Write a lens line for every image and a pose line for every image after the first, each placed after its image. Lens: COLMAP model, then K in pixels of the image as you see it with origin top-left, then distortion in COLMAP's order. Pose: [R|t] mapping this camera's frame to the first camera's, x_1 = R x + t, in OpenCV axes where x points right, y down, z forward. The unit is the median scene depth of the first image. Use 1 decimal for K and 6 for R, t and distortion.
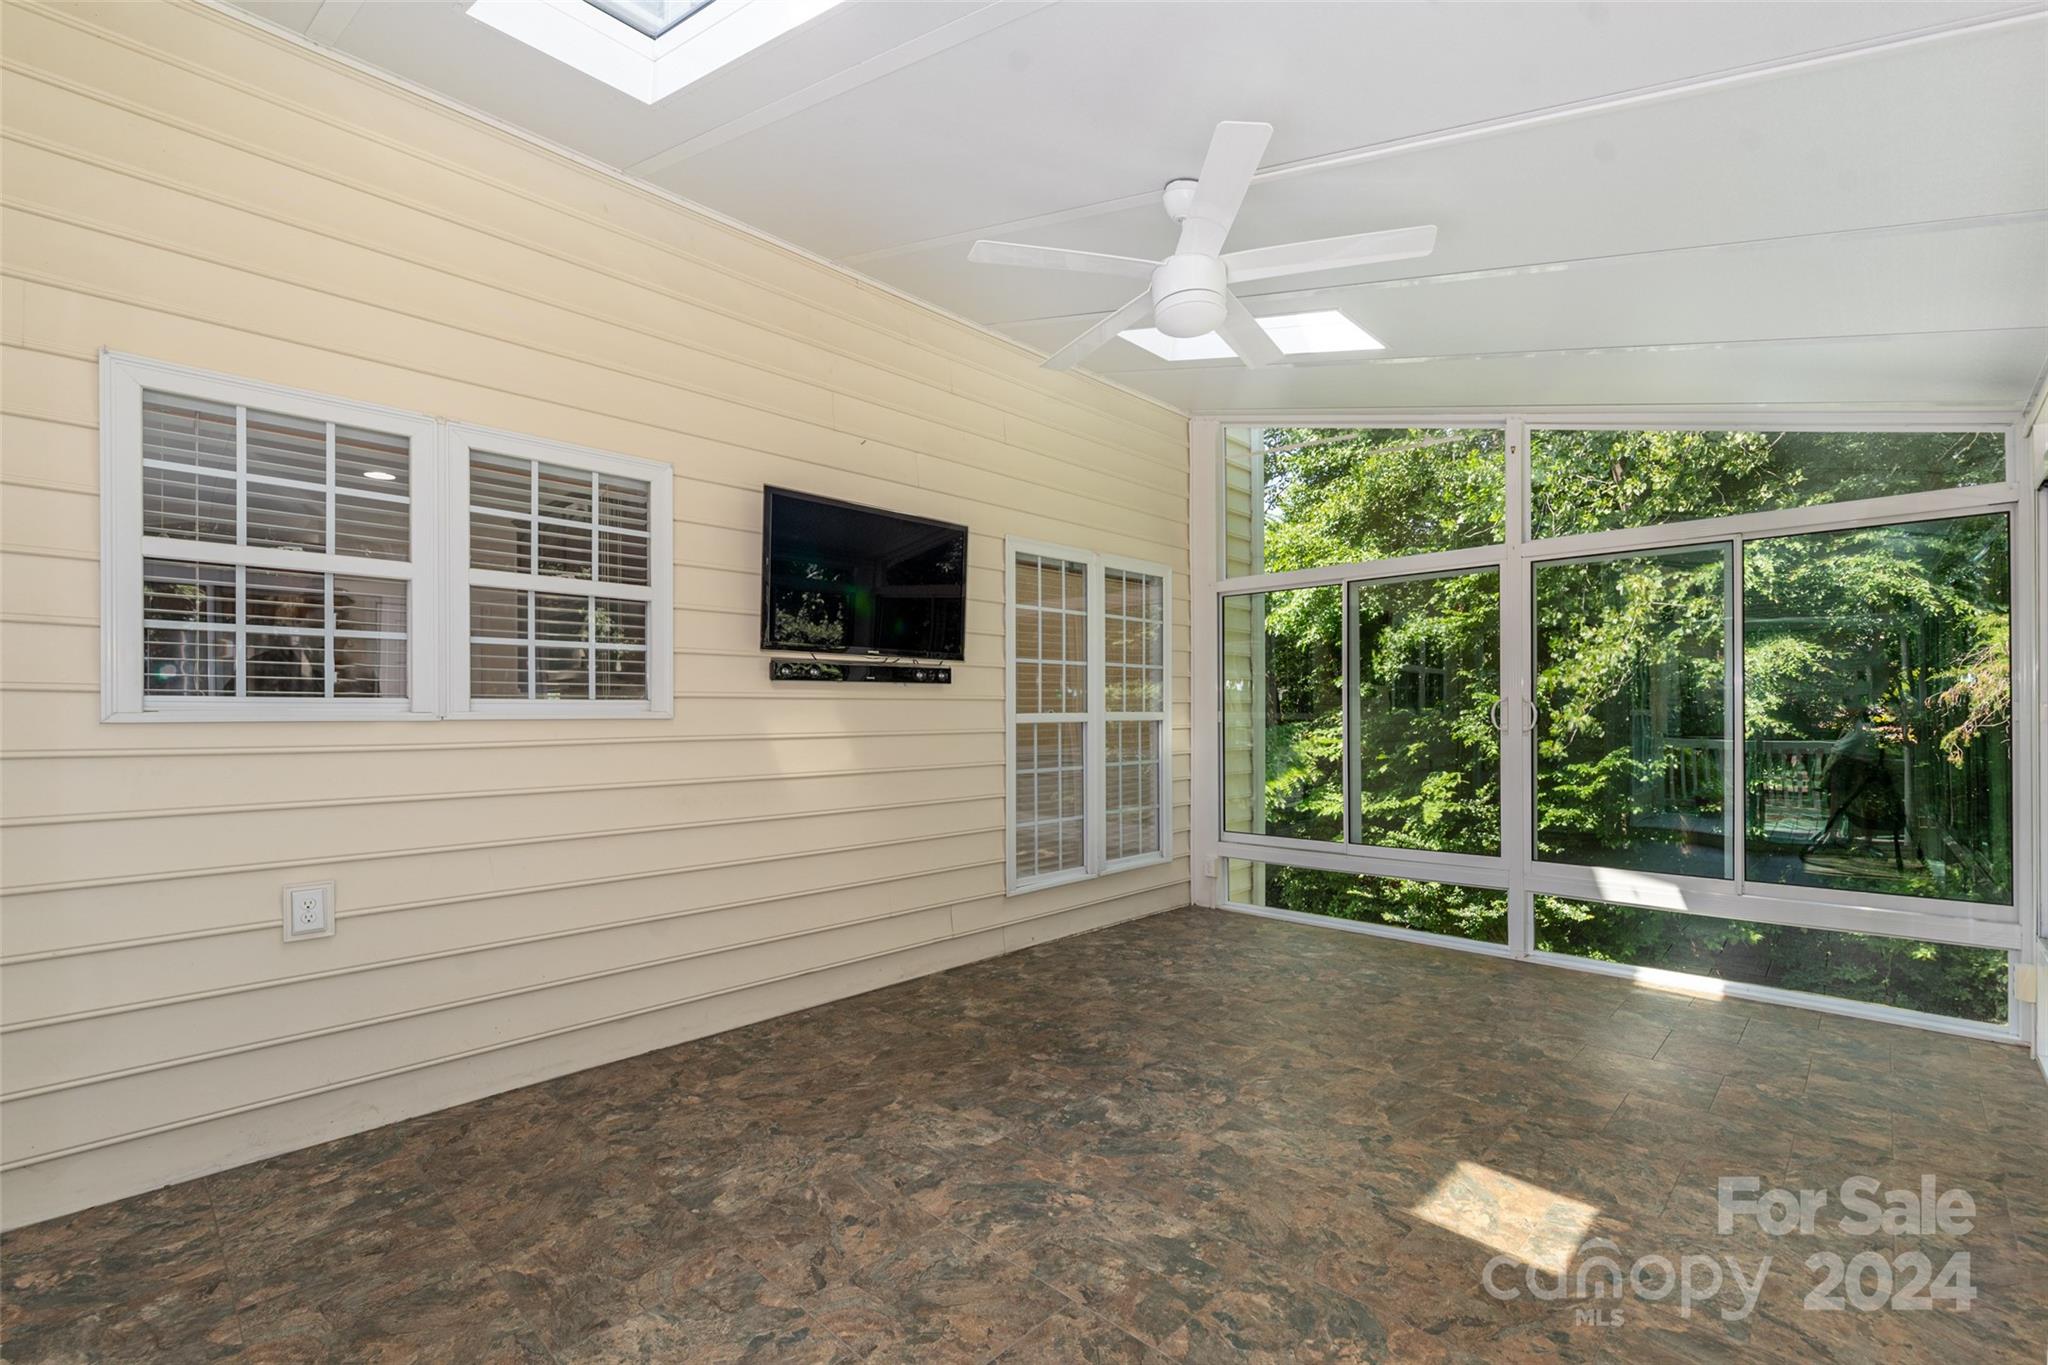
lens RADIAL K [[886.4, 0, 1024.0], [0, 886.4, 682.5], [0, 0, 1]] dist [-0.000963, -0.000337]
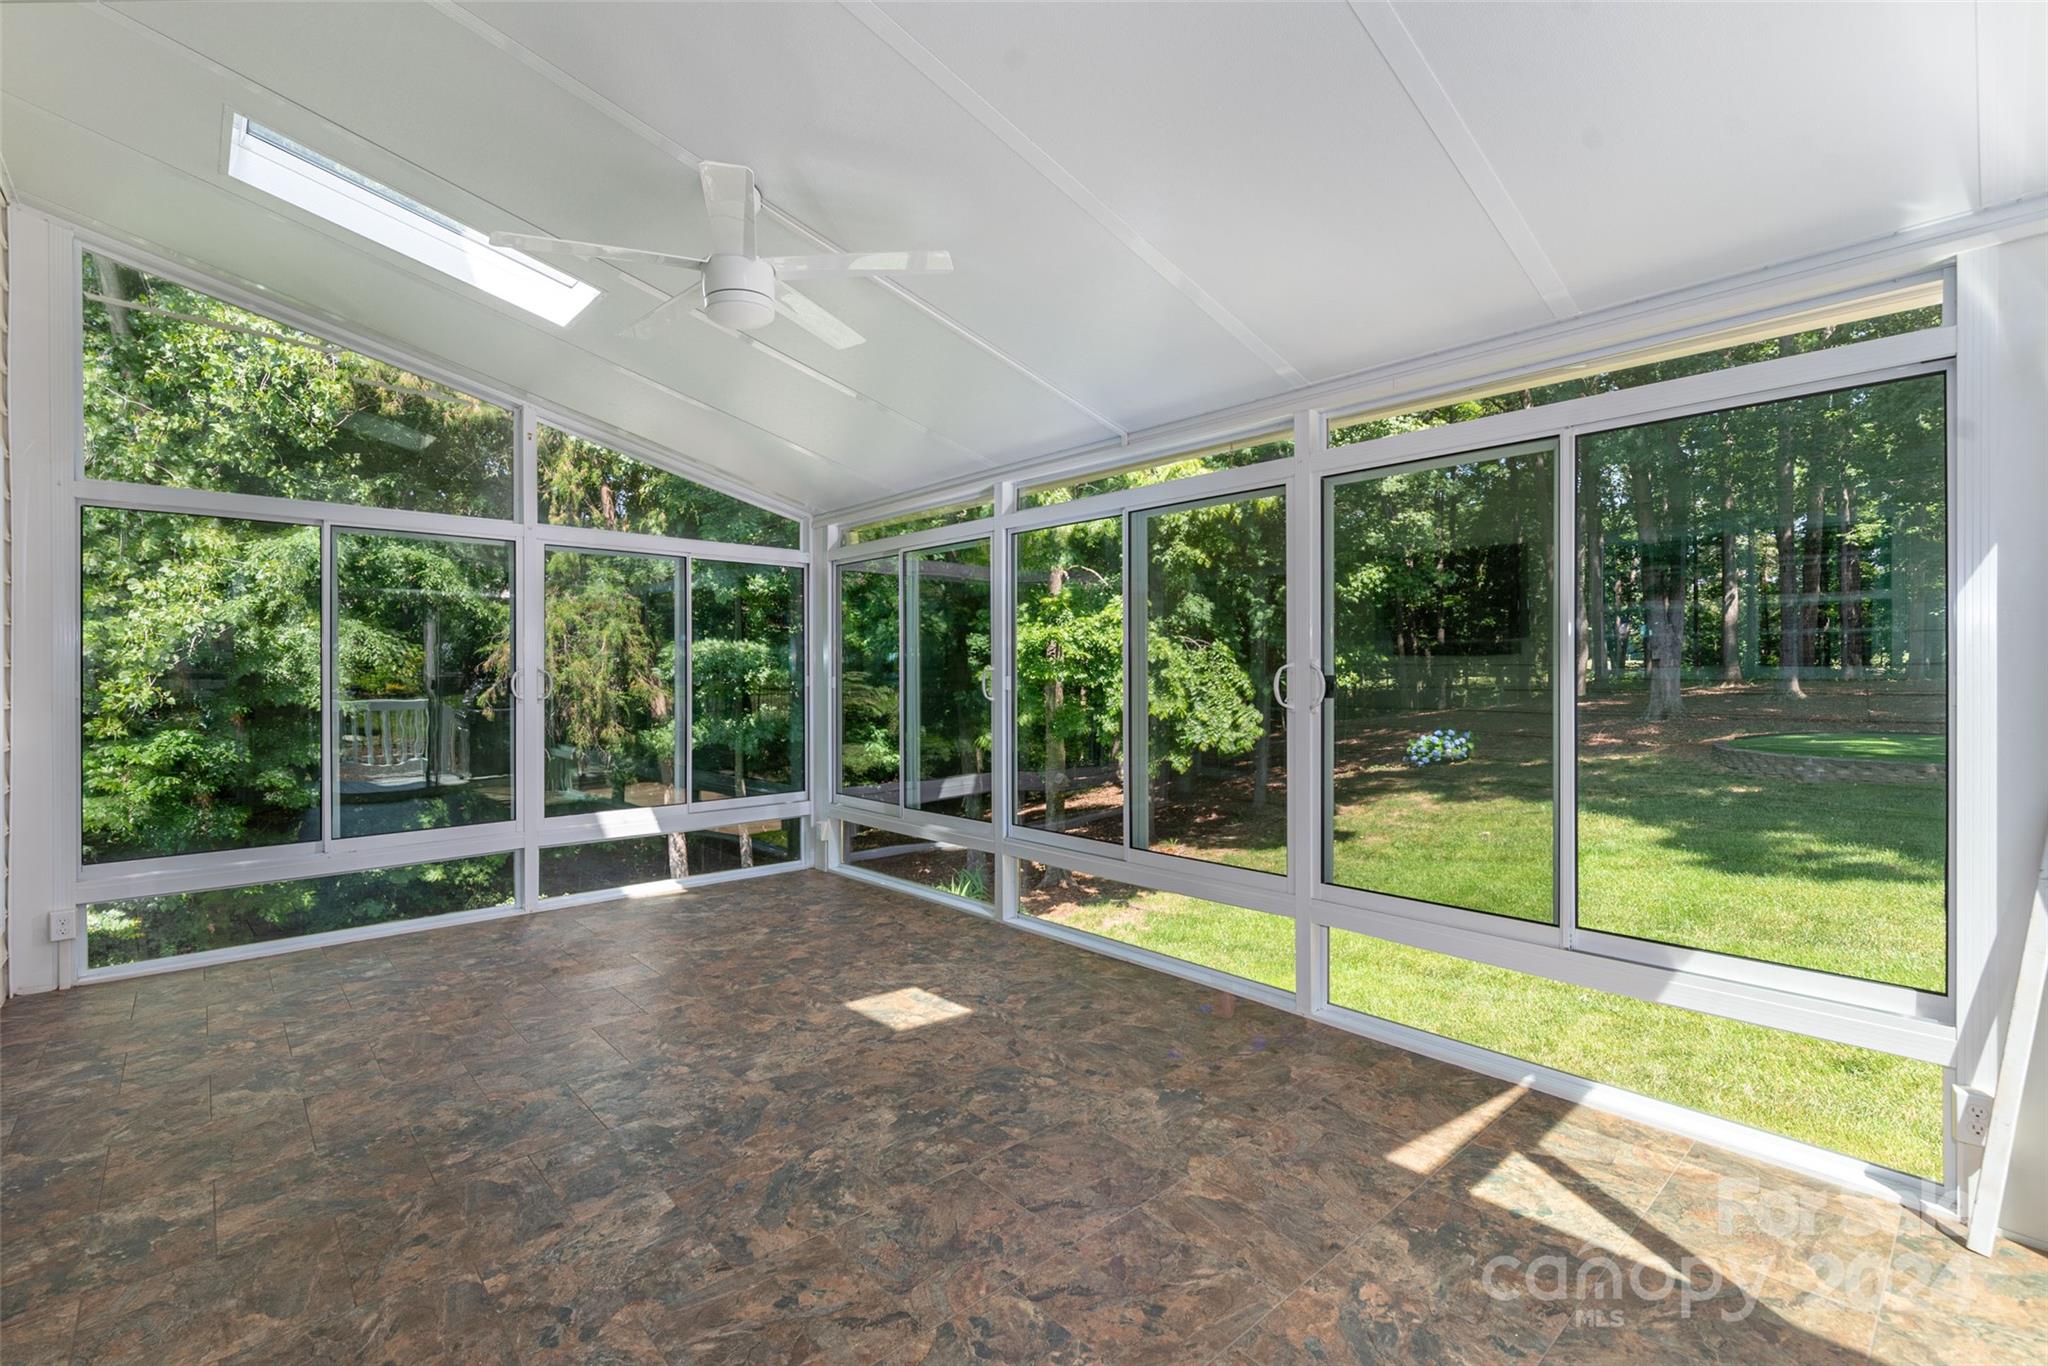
lens RADIAL K [[886.4, 0, 1024.0], [0, 886.4, 683.0], [0, 0, 1]] dist [-0.000963, -0.000337]
pose [[0.081295, -0.008604, 0.996653, -0.752290], [-0.035044, 0.999320, 0.011485, 0.005257], [-0.996074, -0.035860, 0.080938, 0.547299]]
